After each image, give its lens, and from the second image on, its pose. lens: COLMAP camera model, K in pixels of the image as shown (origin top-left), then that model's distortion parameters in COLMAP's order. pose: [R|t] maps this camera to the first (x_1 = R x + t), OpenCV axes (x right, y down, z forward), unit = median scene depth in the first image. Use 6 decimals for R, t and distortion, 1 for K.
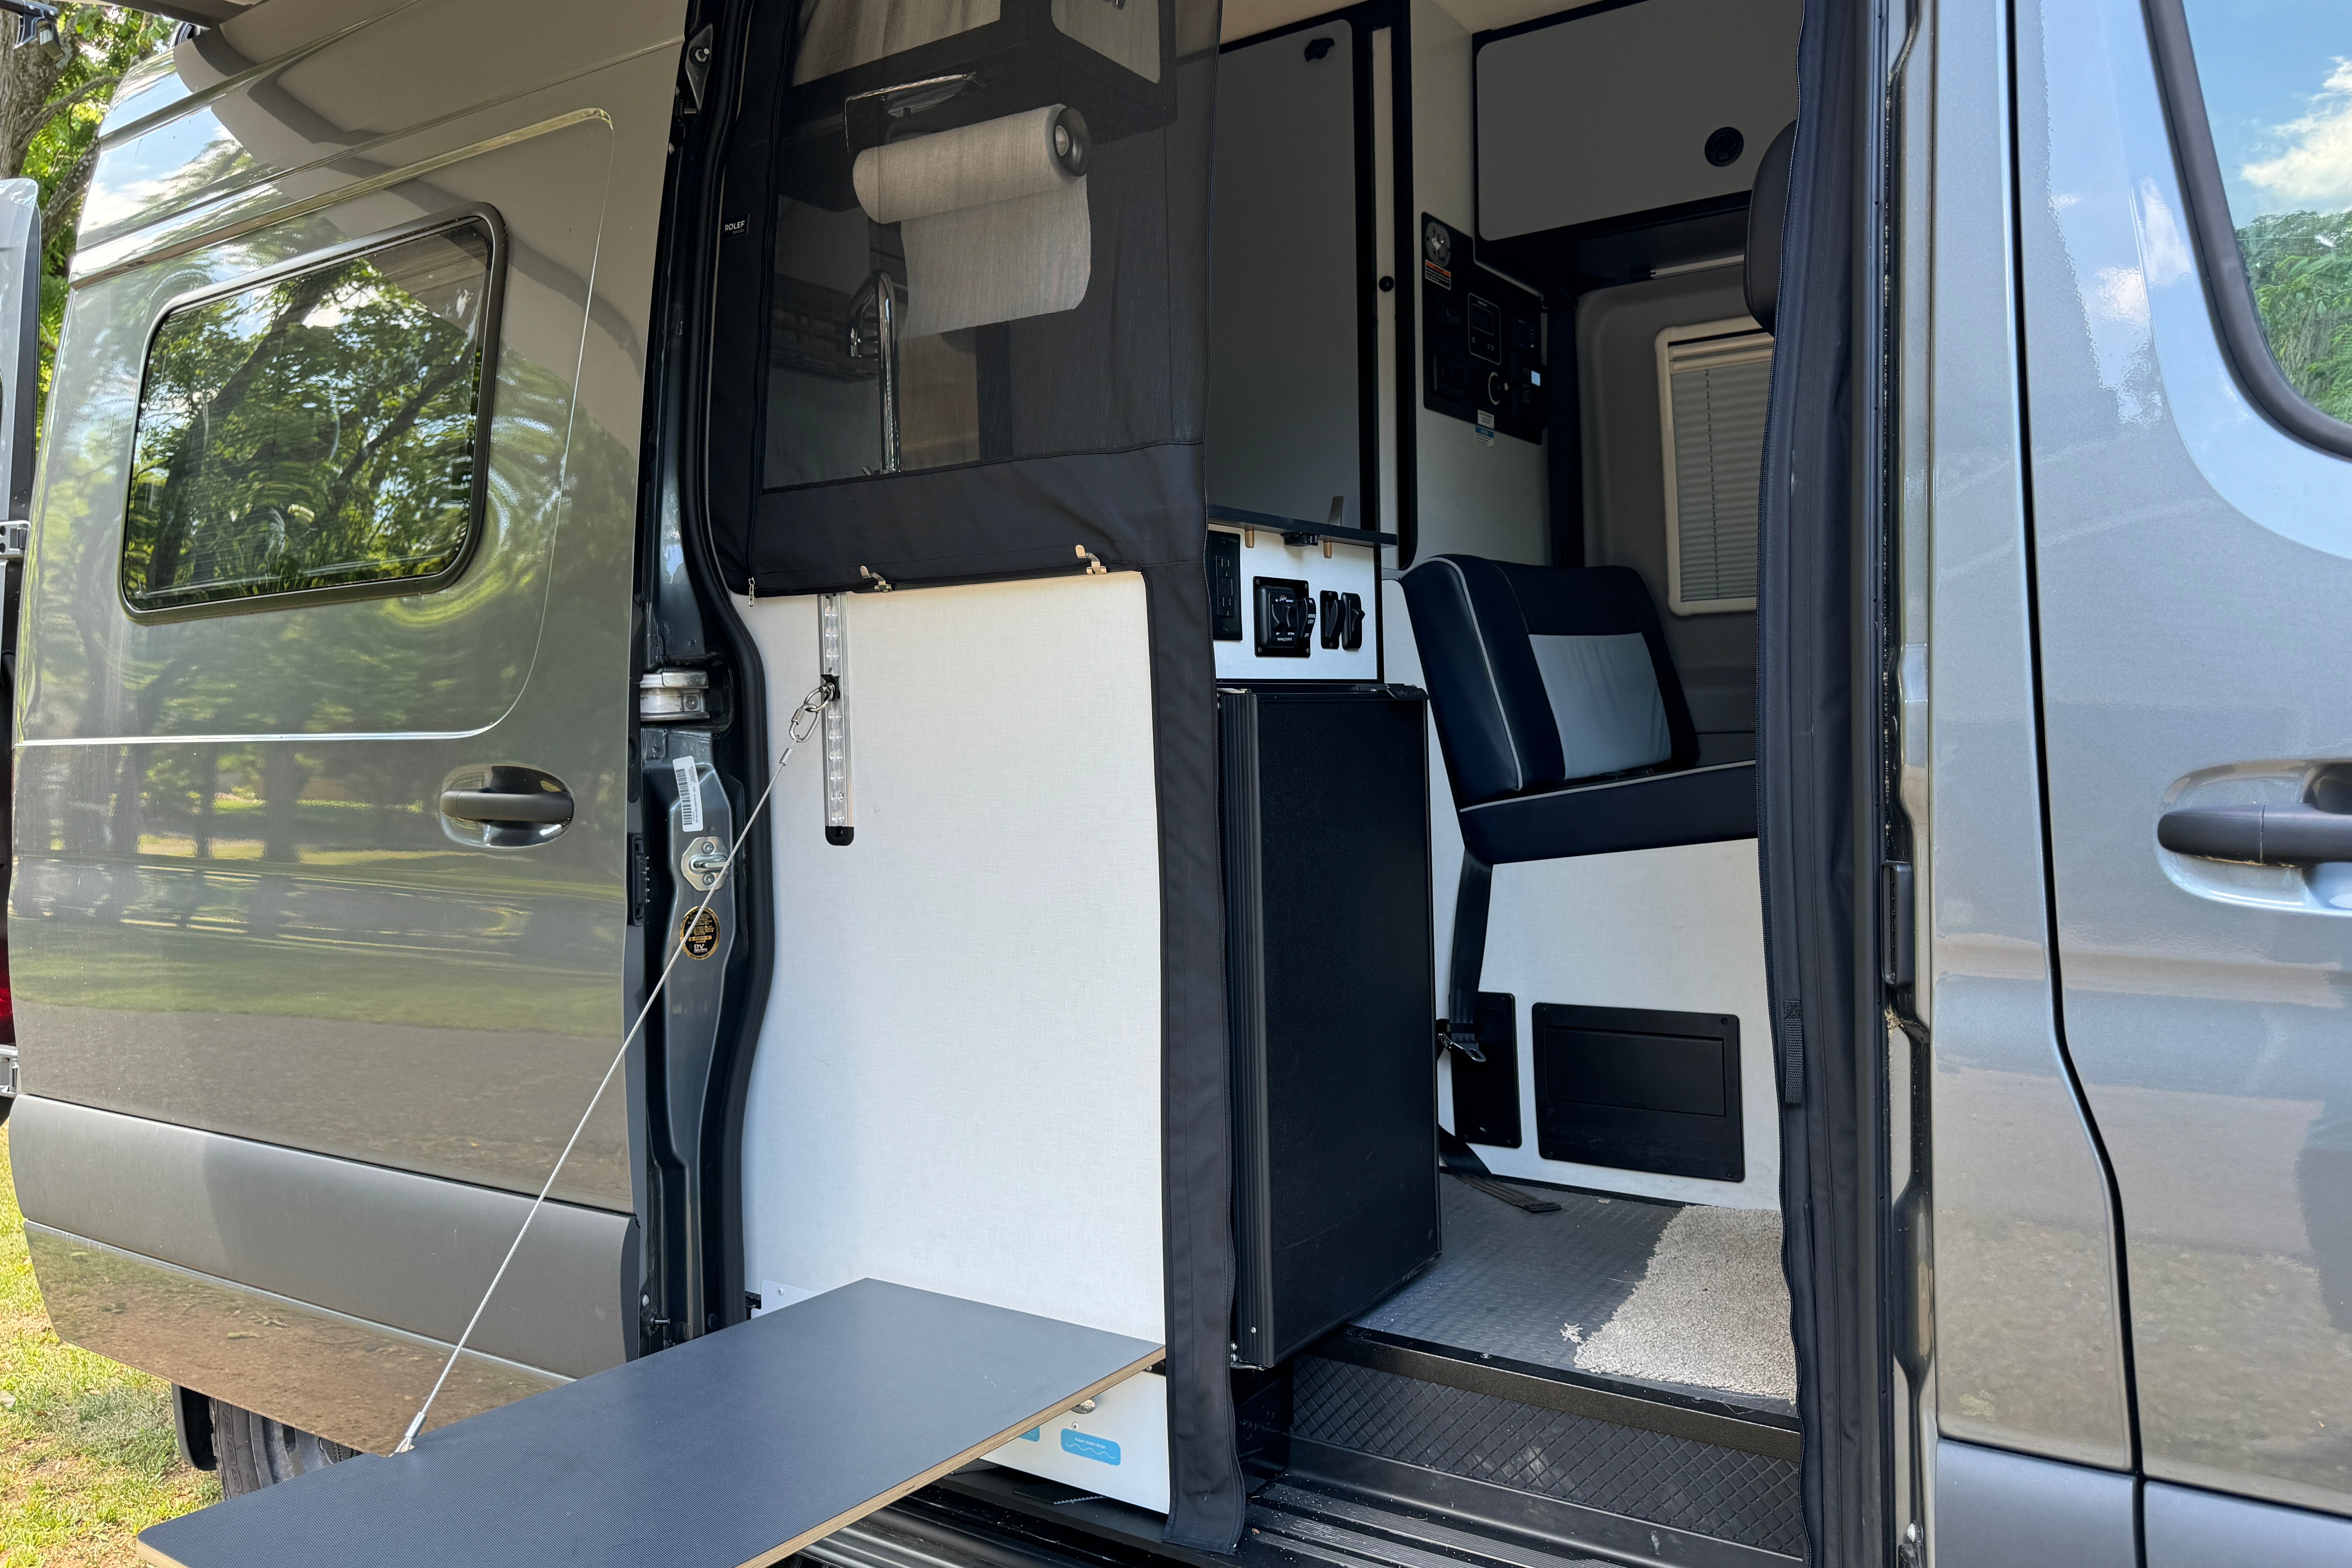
lens RADIAL K [[1692.6, 0, 1171.6], [0, 1692.6, 767.8], [0, 0, 1]] dist [0.062501, -0.052348]
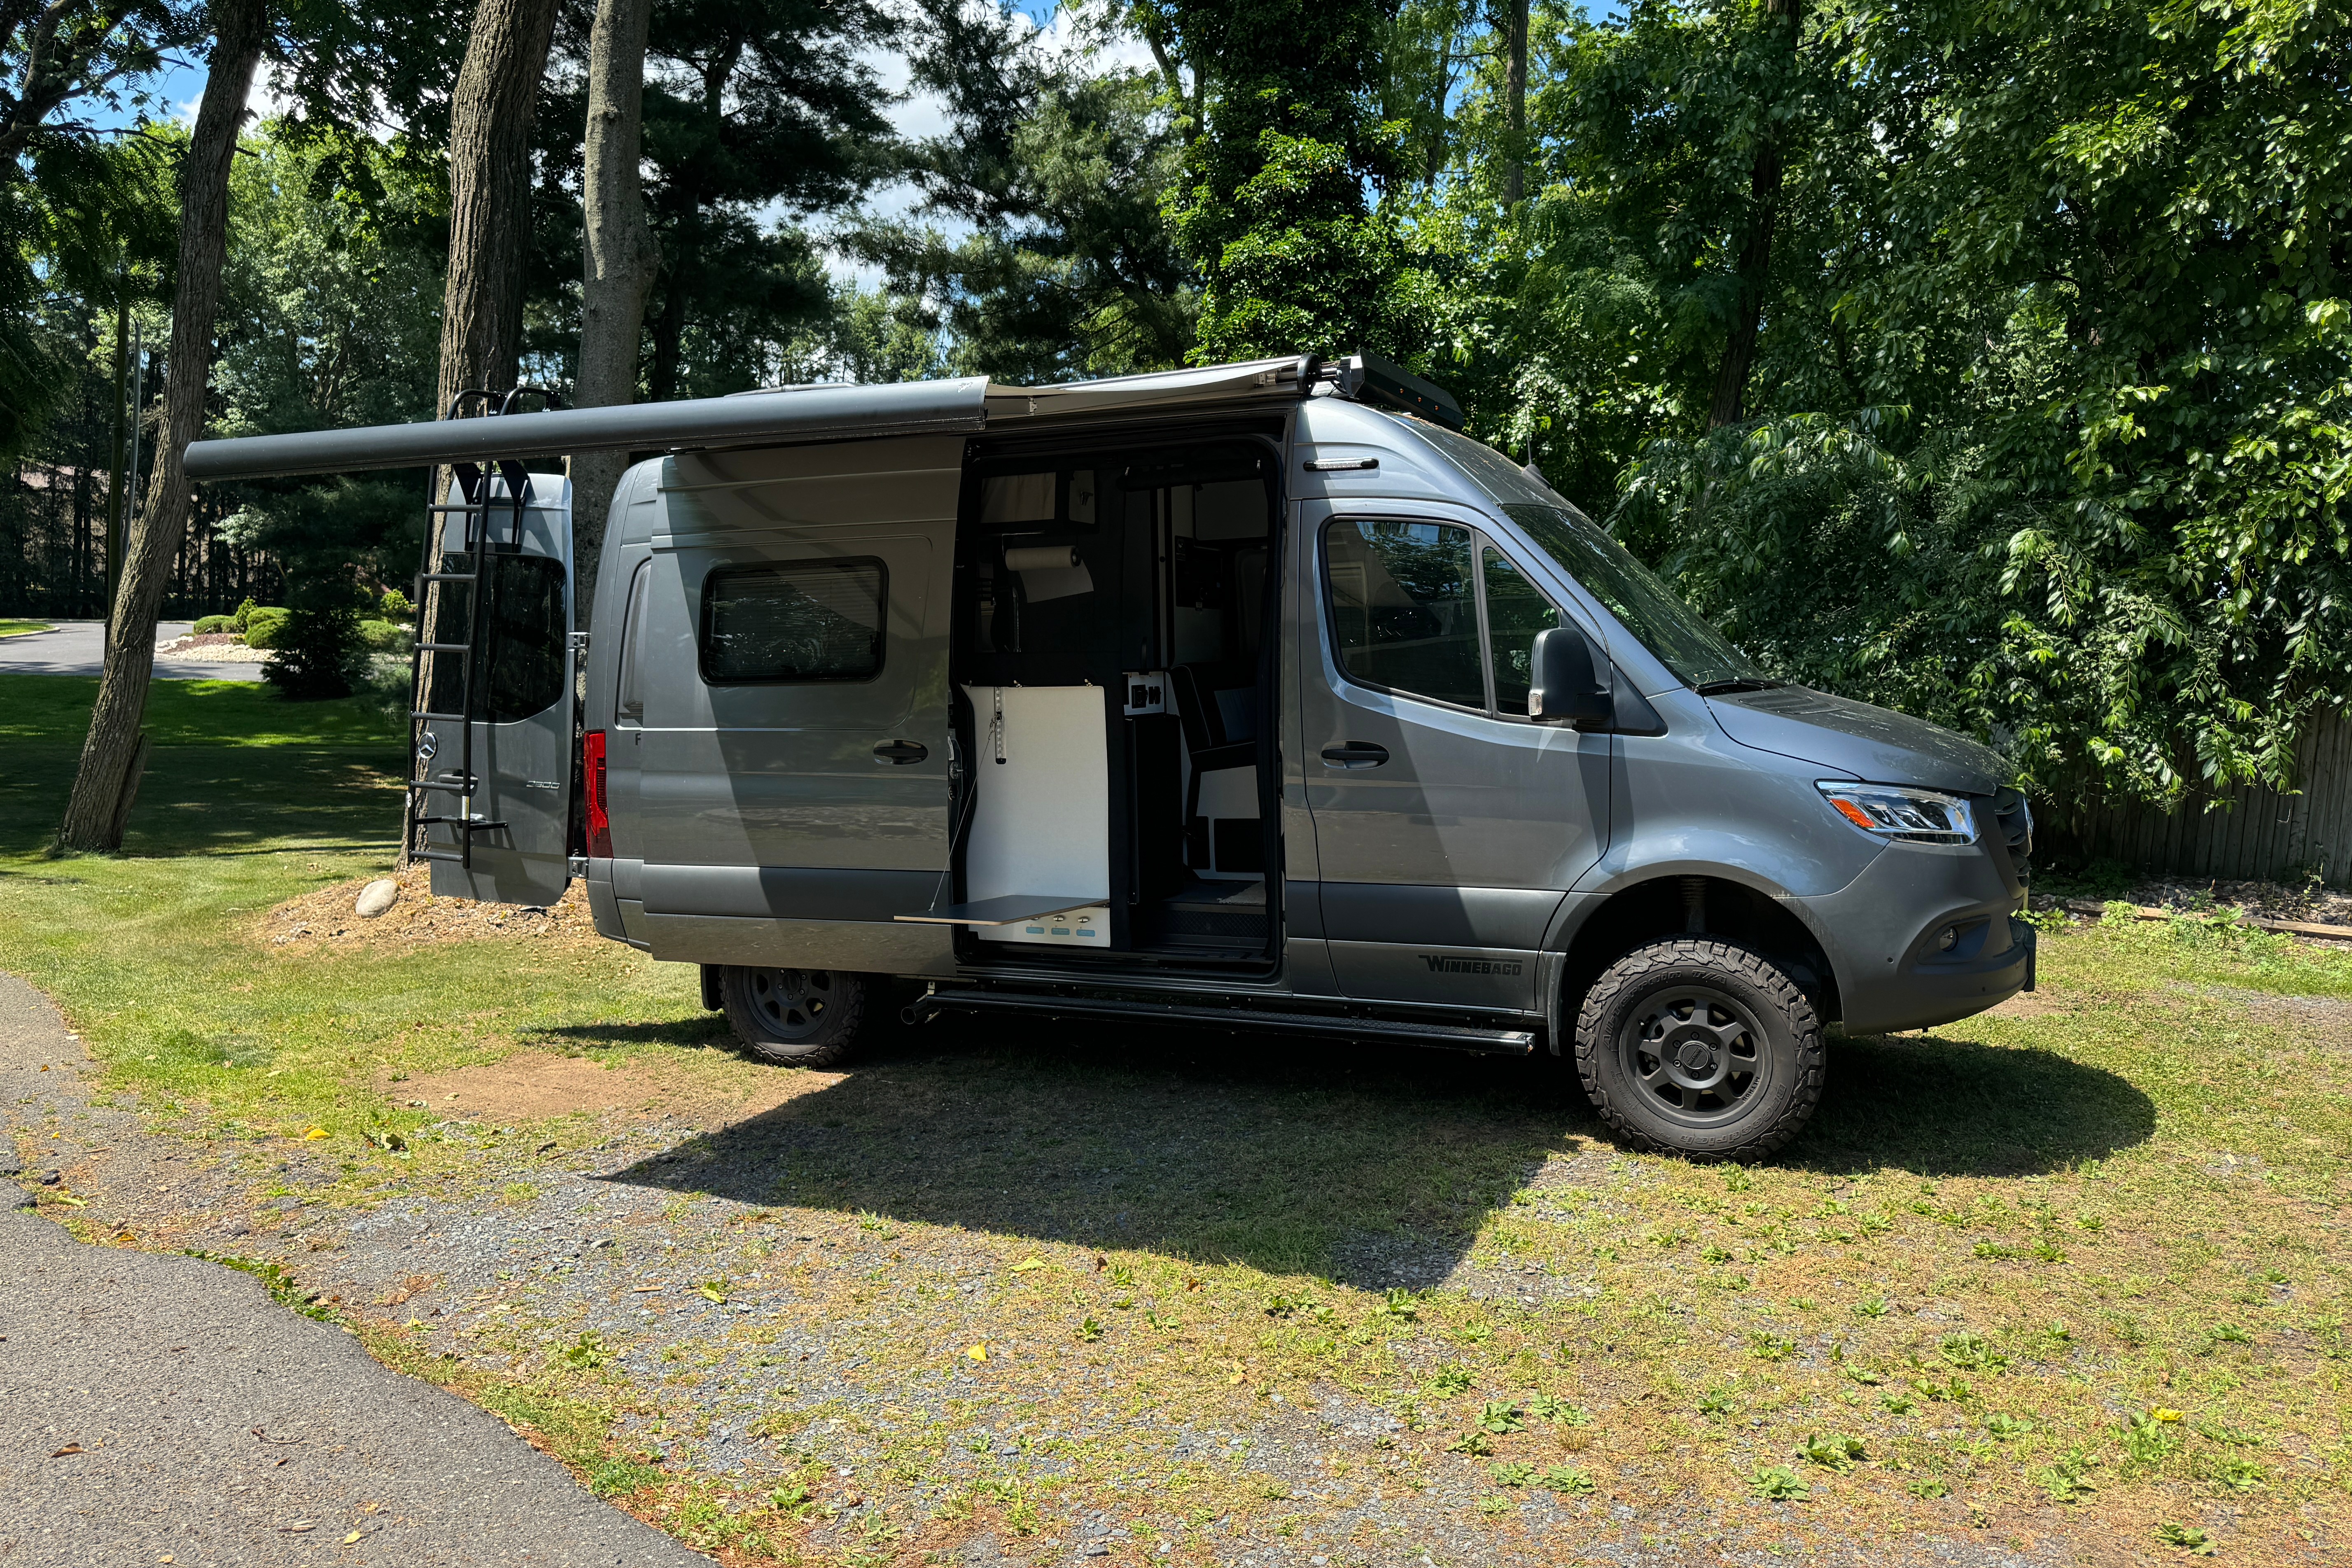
lens RADIAL K [[1692.6, 0, 1172.4], [0, 1692.6, 782.5], [0, 0, 1]] dist [0.062501, -0.052348]
pose [[0.987914, -0.008870, 0.154750, -0.375658], [0.003303, 0.999339, 0.036195, -0.035437], [-0.154969, -0.035246, 0.987290, -2.263712]]
